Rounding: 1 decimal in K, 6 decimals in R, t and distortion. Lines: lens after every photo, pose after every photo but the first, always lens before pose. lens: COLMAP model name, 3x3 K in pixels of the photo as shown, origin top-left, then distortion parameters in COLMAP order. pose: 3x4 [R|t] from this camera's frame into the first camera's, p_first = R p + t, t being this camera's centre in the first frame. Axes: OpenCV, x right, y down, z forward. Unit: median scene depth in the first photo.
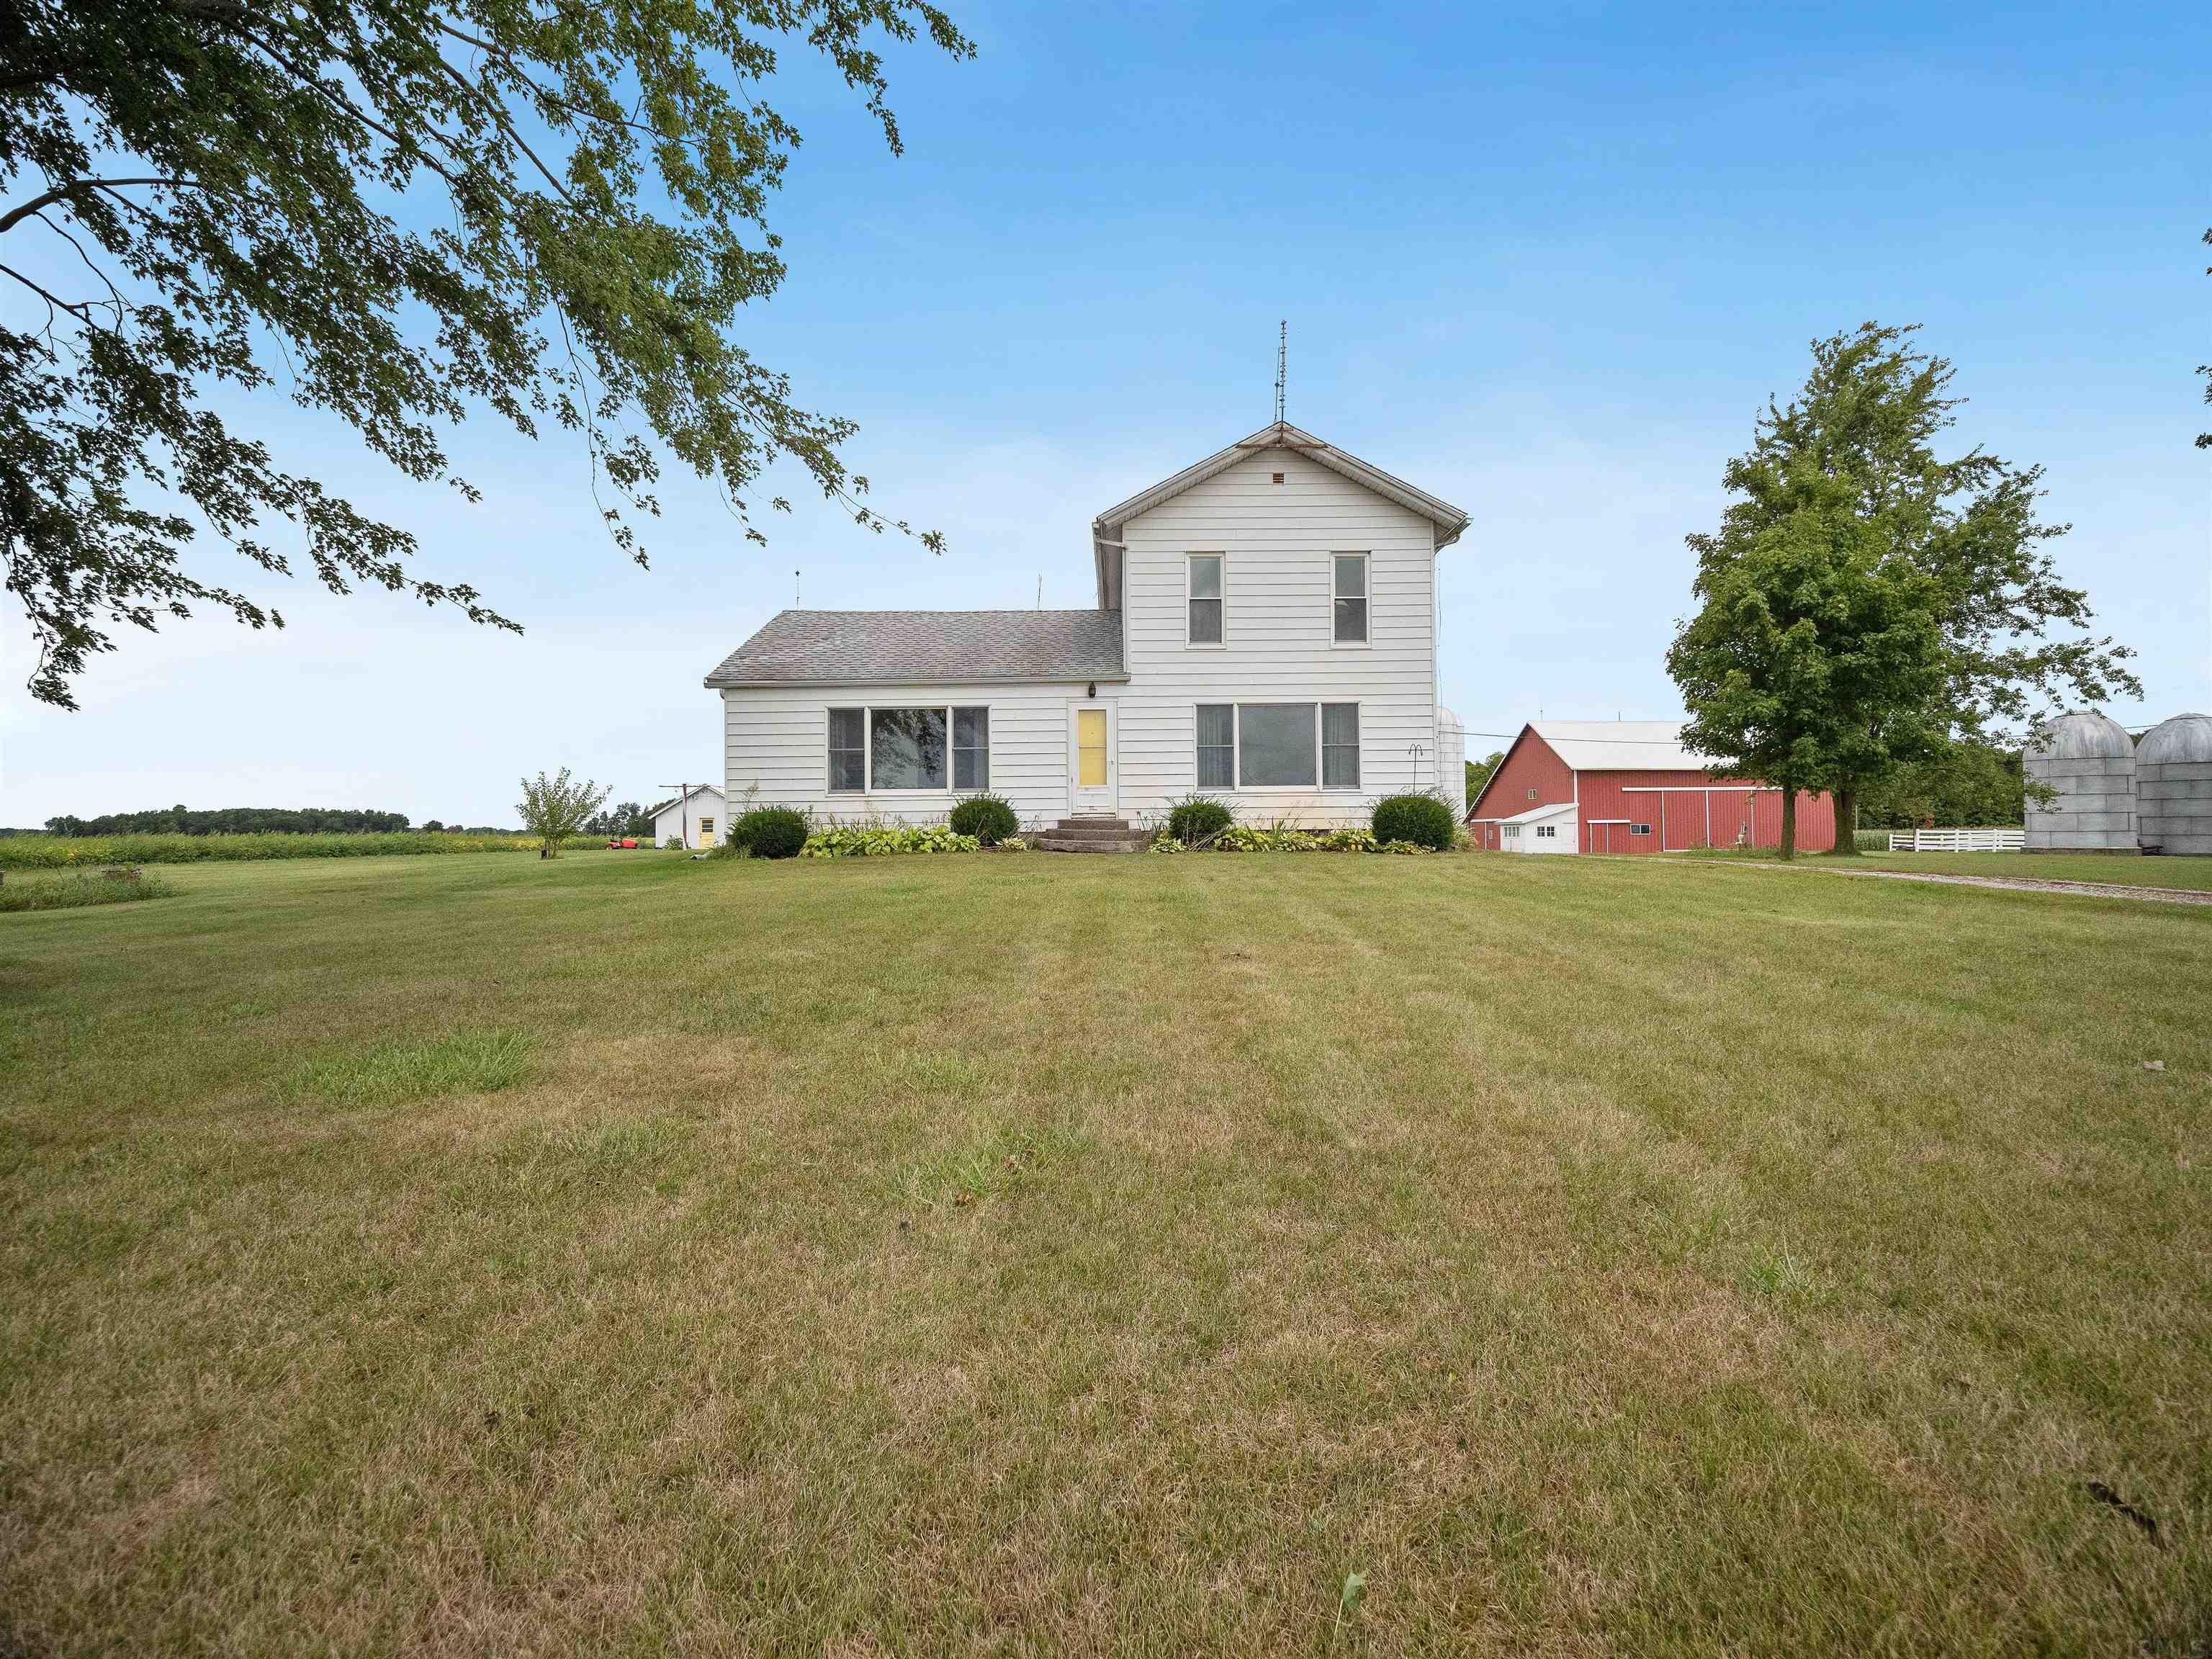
lens RADIAL K [[1007.2, 0, 1040.1], [0, 1007.2, 805.0], [0, 0, 1]] dist [-0.024954, 0.000230]
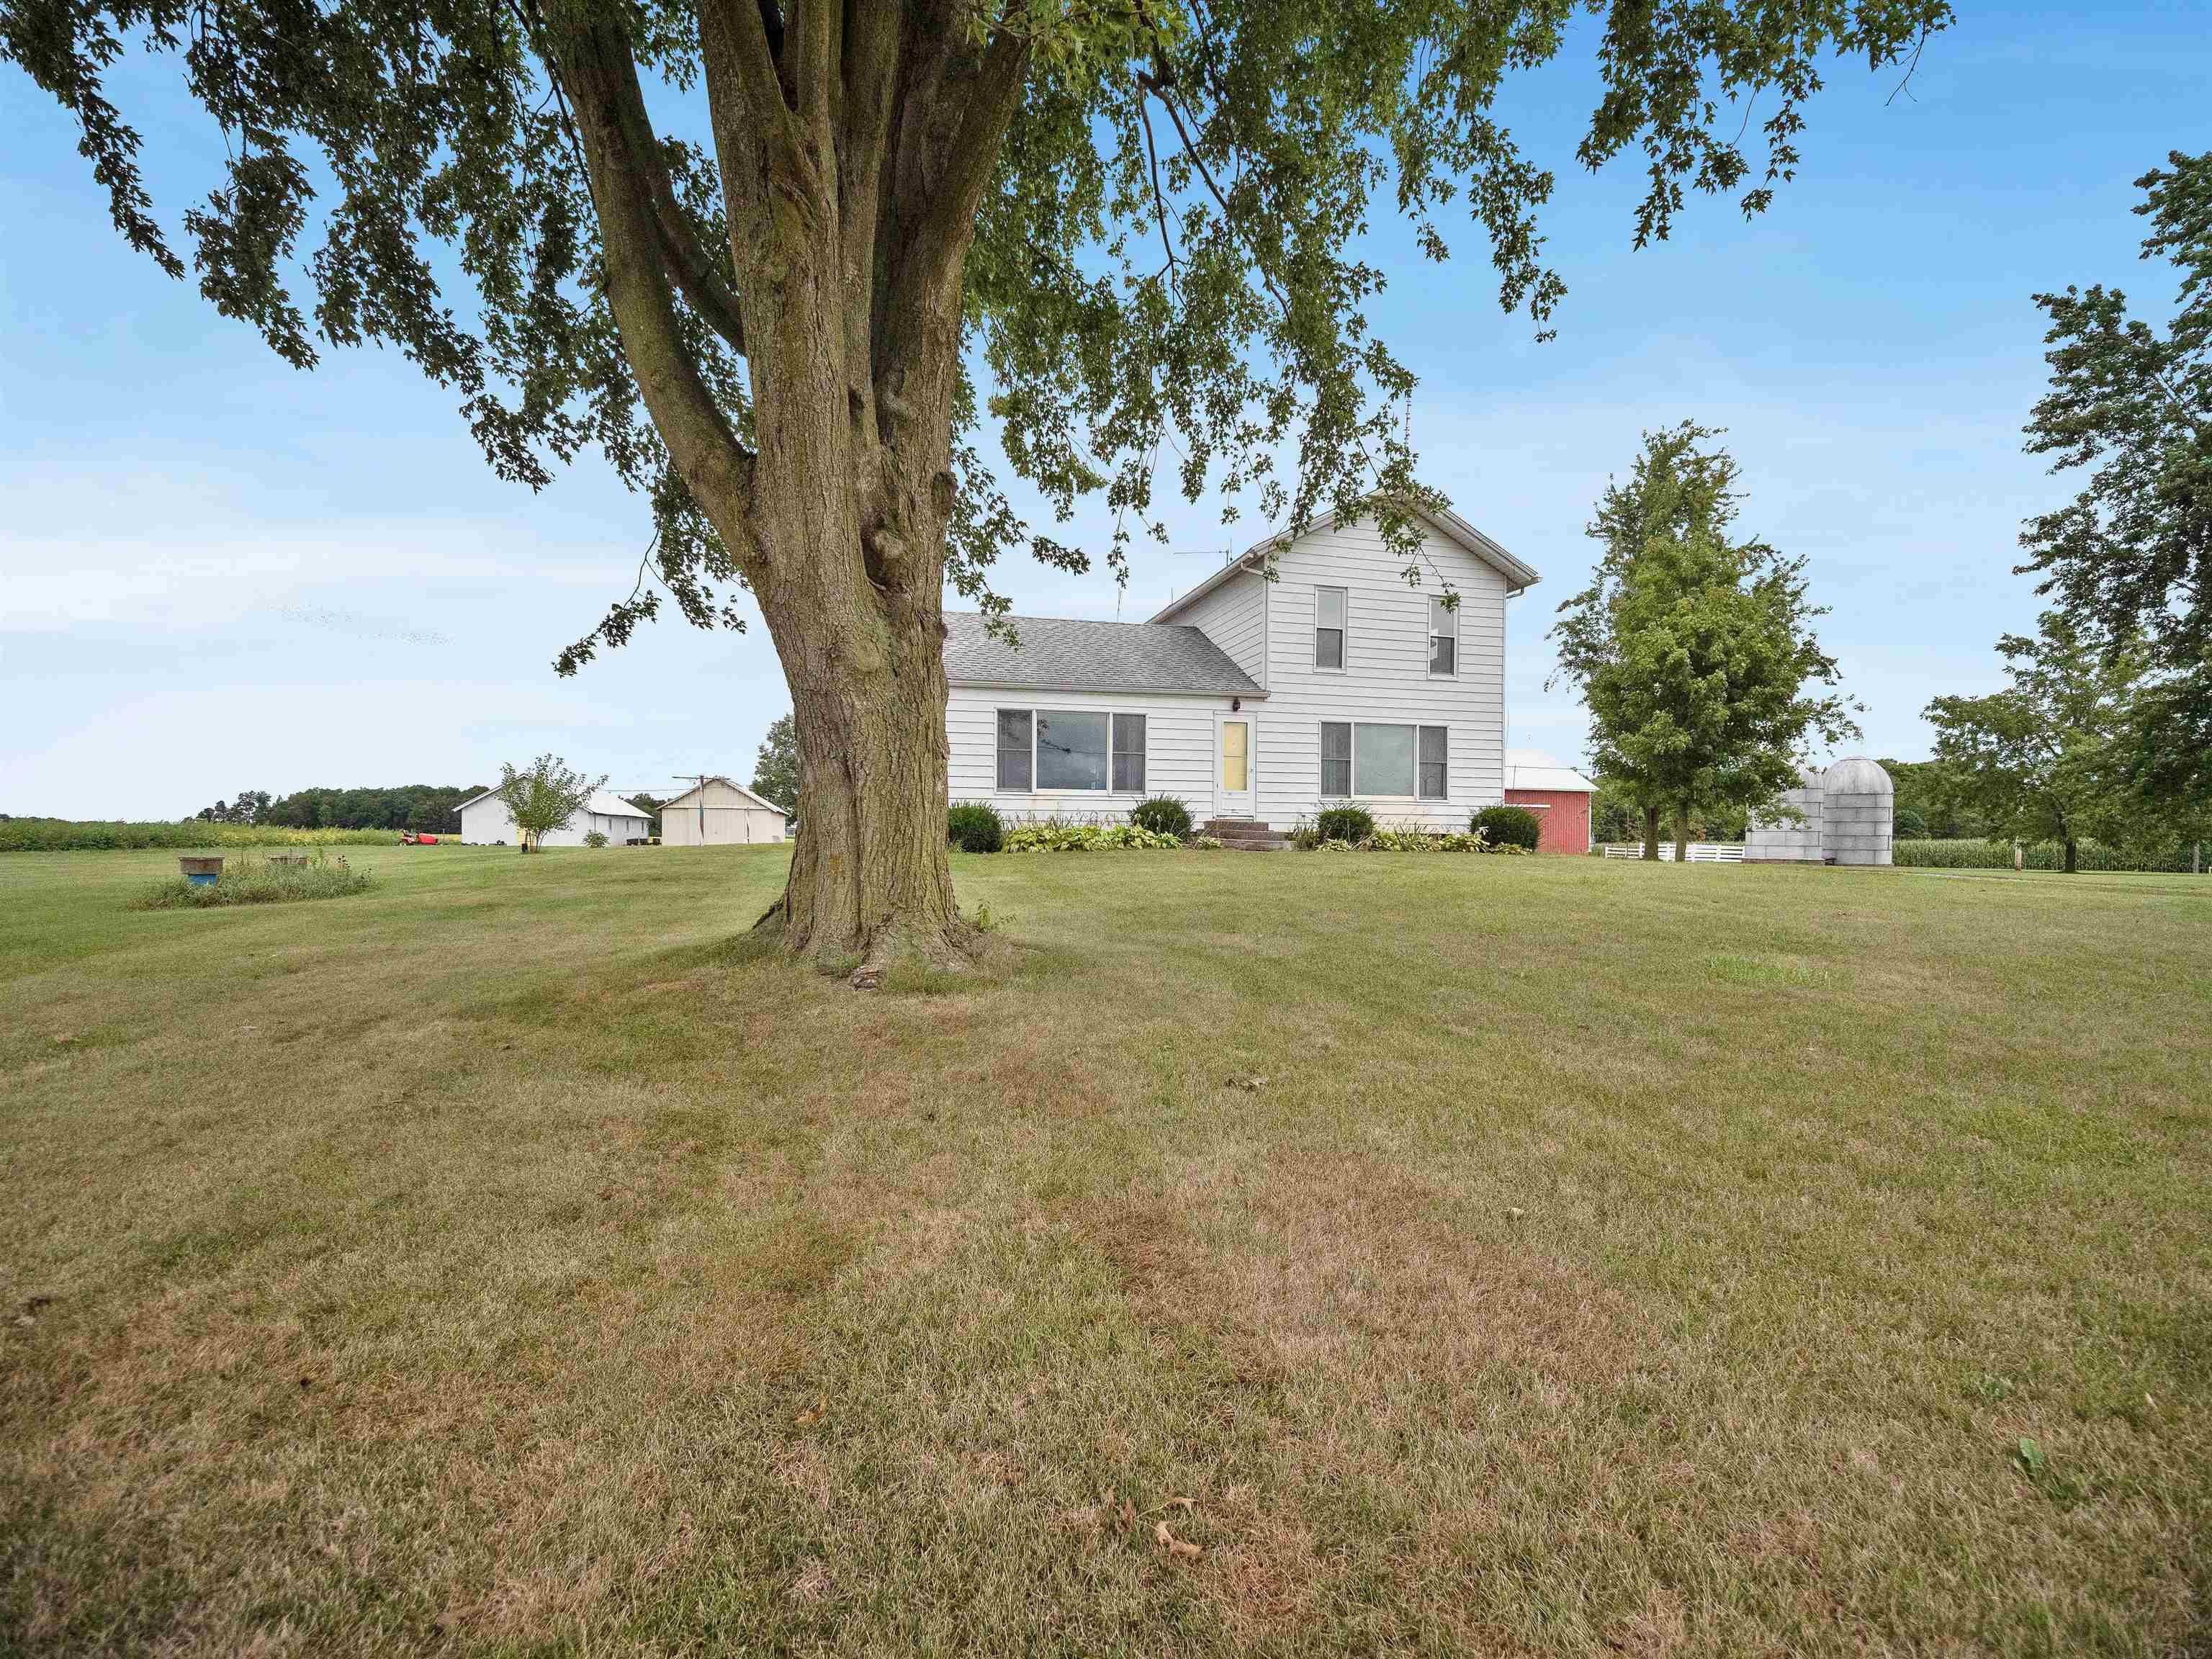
lens RADIAL K [[1014.1, 0, 1130.4], [0, 1014.1, 827.9], [0, 0, 1]] dist [-0.003365, -0.000991]
pose [[0.959794, 0.016899, 0.280197, -0.369946], [-0.022191, 0.999630, 0.015726, 0.006648], [-0.279828, -0.021312, 0.959814, -0.041202]]
